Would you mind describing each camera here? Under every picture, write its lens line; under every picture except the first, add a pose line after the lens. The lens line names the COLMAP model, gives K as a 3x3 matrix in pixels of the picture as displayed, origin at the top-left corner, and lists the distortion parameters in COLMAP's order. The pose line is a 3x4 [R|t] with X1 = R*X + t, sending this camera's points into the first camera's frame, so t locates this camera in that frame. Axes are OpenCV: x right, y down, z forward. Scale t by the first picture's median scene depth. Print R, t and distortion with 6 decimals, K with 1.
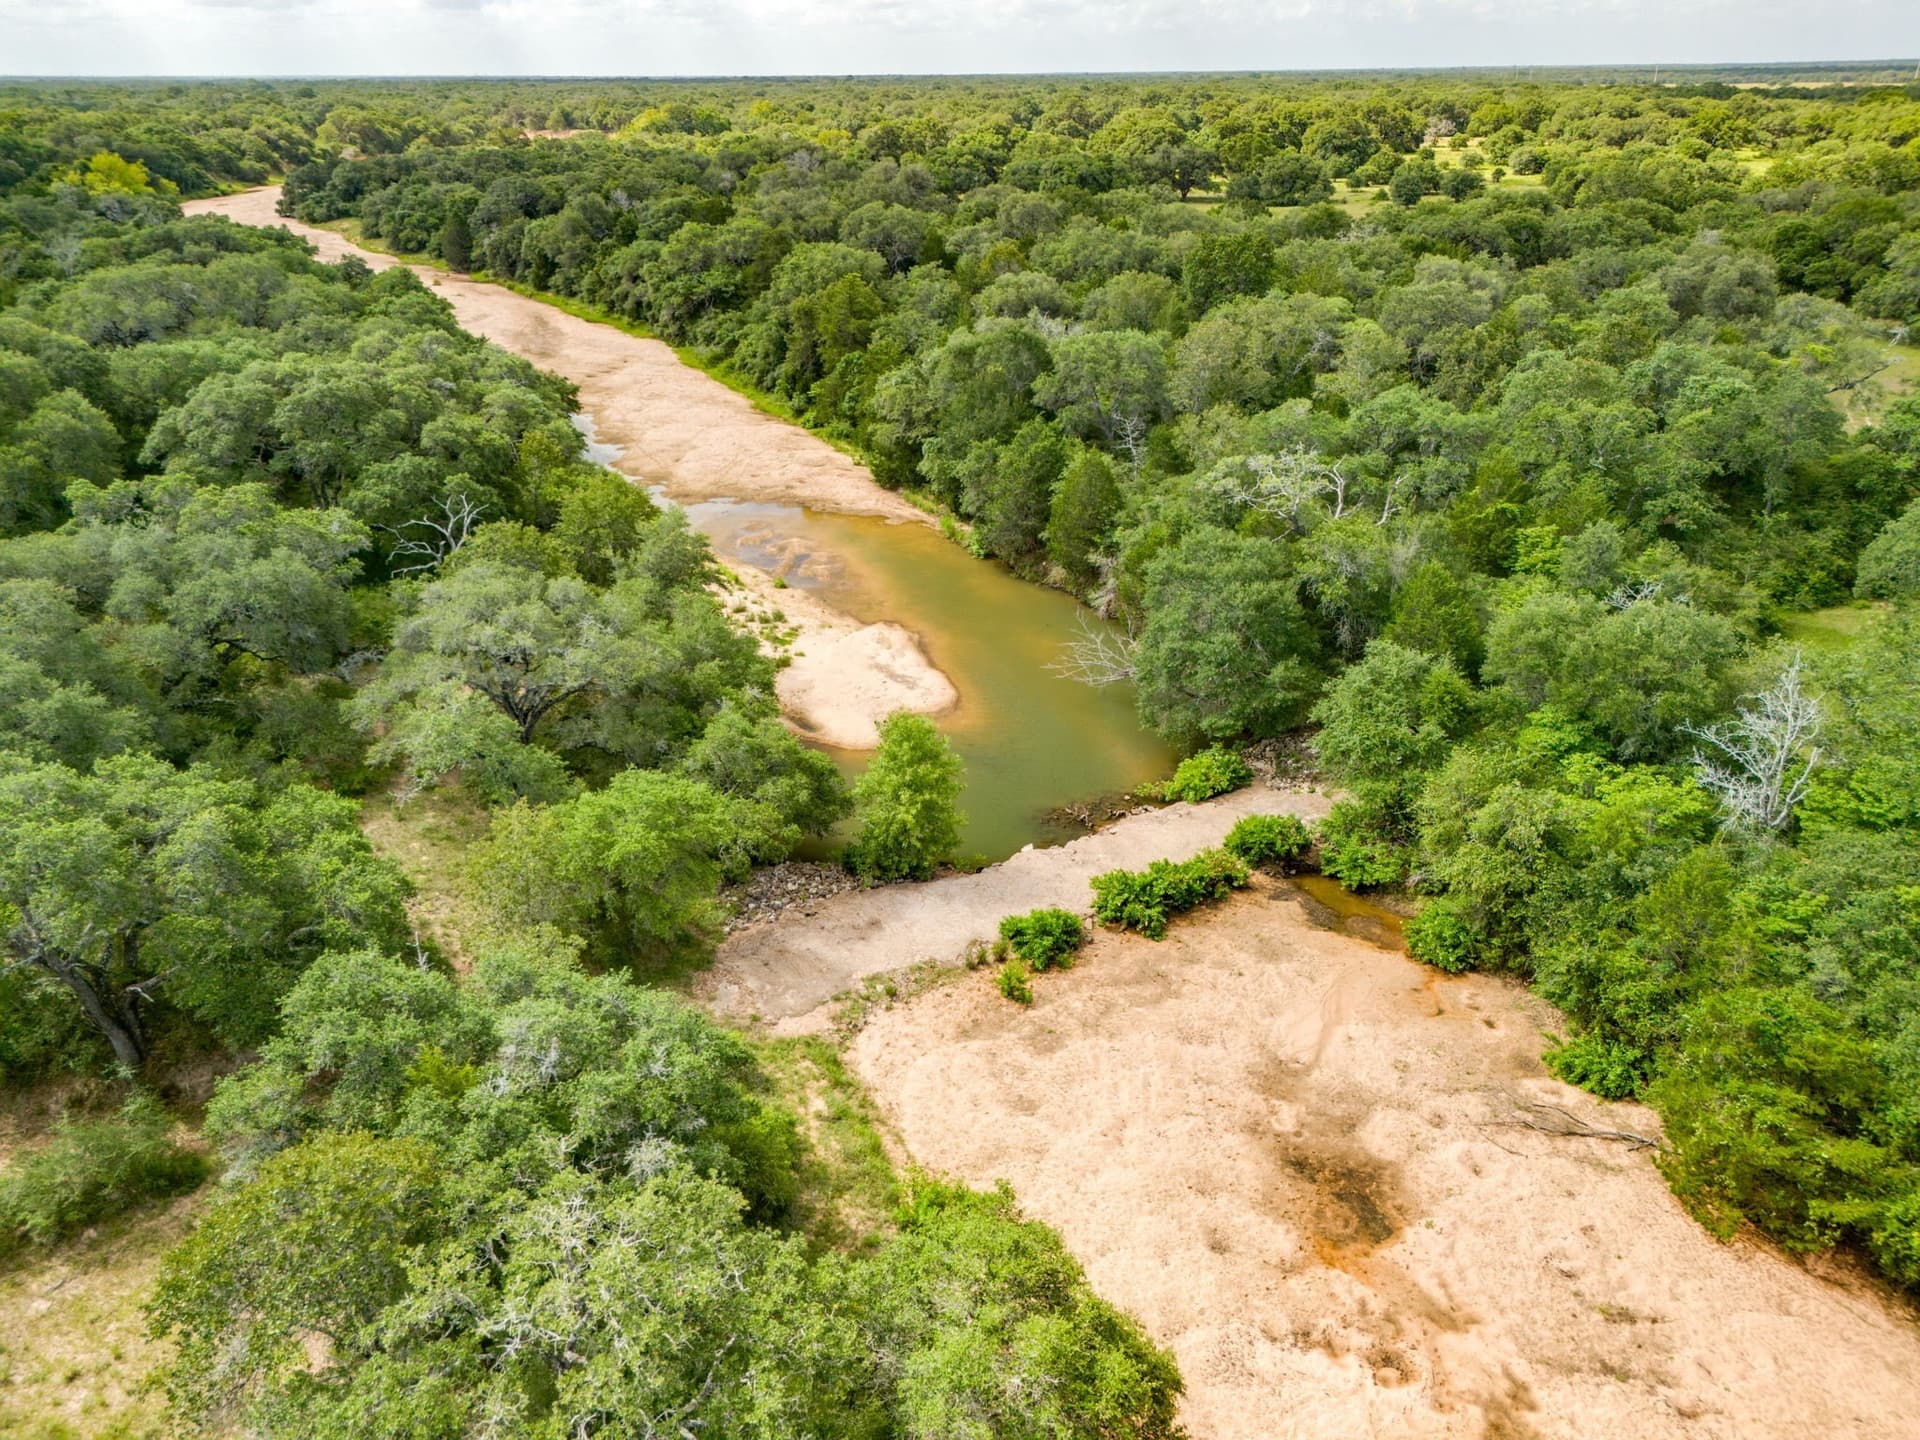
lens RADIAL K [[1422.3, 0, 960.0], [0, 1422.3, 720.0], [0, 0, 1]] dist [0.072193, -0.065155]
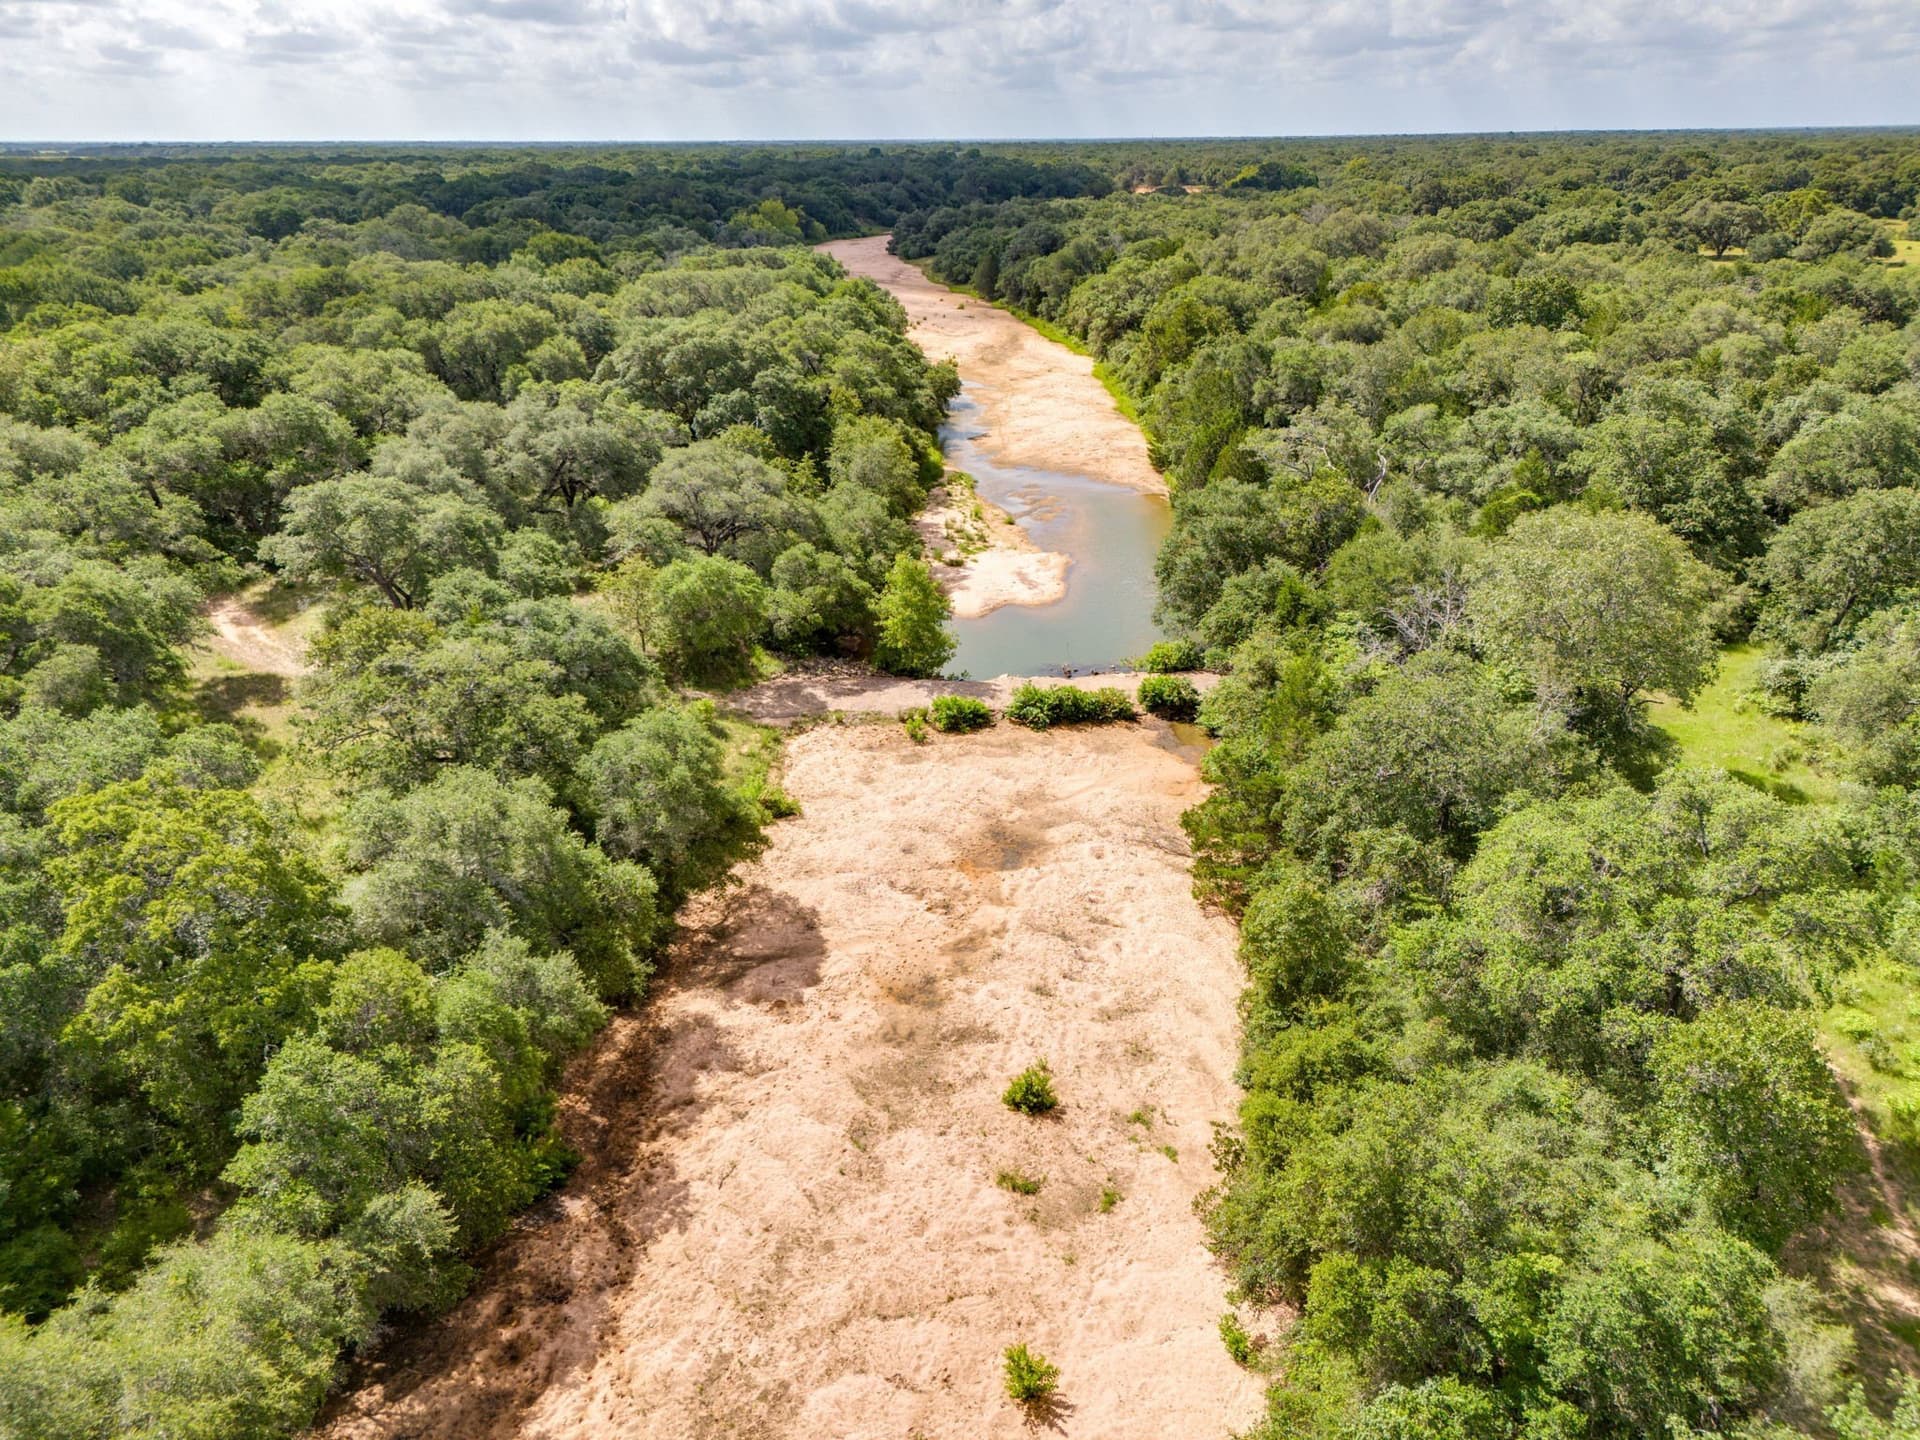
lens RADIAL K [[1422.3, 0, 960.0], [0, 1422.3, 720.0], [0, 0, 1]] dist [0.072193, -0.065155]
pose [[0.907628, 0.158443, -0.388725, 0.363831], [-0.171872, 0.985119, 0.000229, 0.090484], [0.382977, 0.066604, 0.921354, -0.205221]]
